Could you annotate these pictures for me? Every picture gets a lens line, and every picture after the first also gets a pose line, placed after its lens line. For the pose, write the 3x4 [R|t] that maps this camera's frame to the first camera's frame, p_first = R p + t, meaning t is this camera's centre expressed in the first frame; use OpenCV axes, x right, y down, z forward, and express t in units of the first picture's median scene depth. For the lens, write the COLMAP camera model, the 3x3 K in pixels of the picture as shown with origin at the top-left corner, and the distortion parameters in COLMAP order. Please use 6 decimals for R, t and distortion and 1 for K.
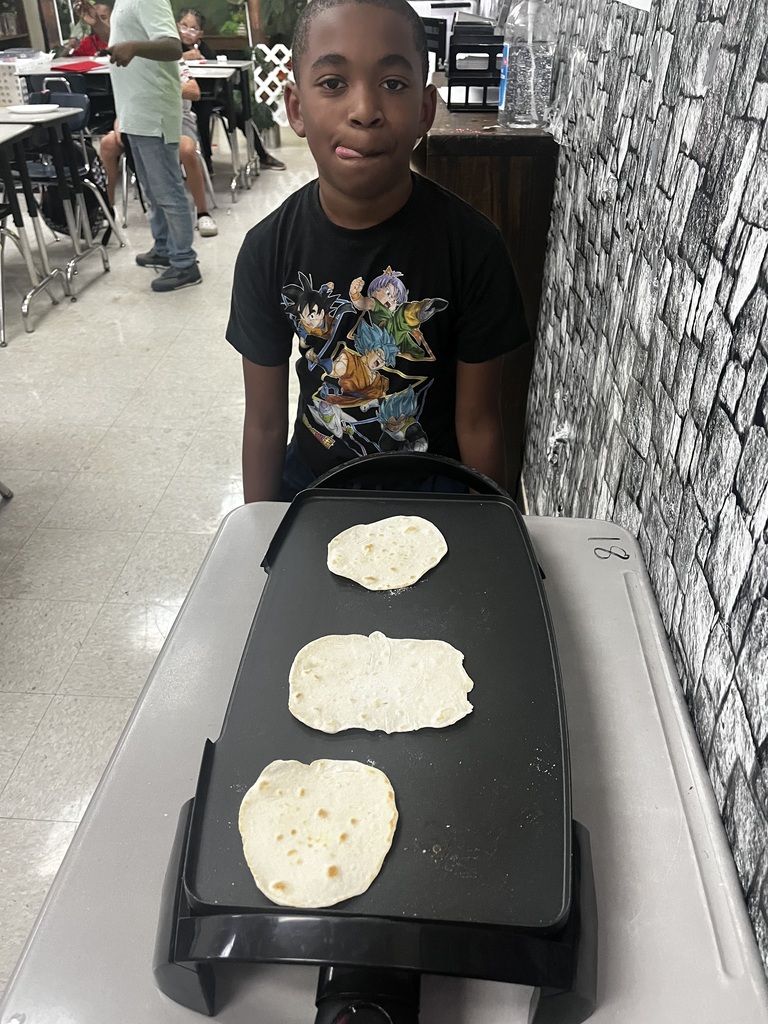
lens RADIAL K [[770.8, 0, 384.0], [0, 770.8, 512.0], [0, 0, 1]] dist [0.074905, -0.108180]
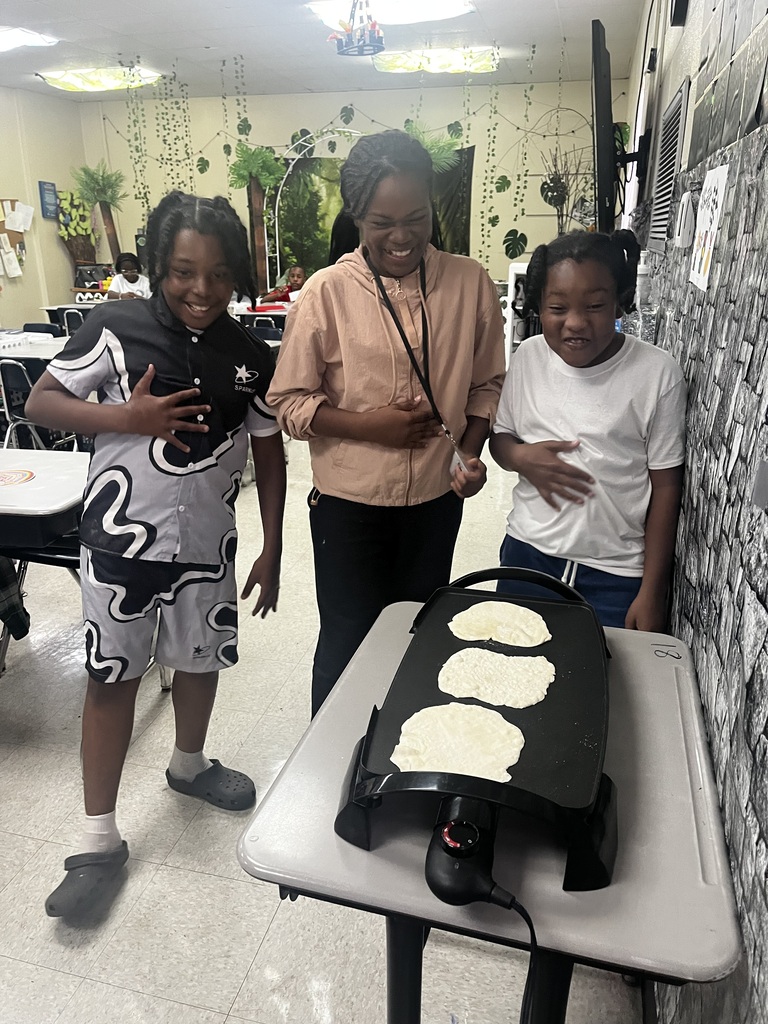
lens RADIAL K [[770.8, 0, 384.0], [0, 770.8, 512.0], [0, 0, 1]] dist [0.074905, -0.108180]
pose [[0.982872, 0.060609, -0.174035, 0.031773], [-0.103712, 0.962543, -0.250510, 0.216179], [0.152333, 0.264269, 0.952343, -0.445299]]
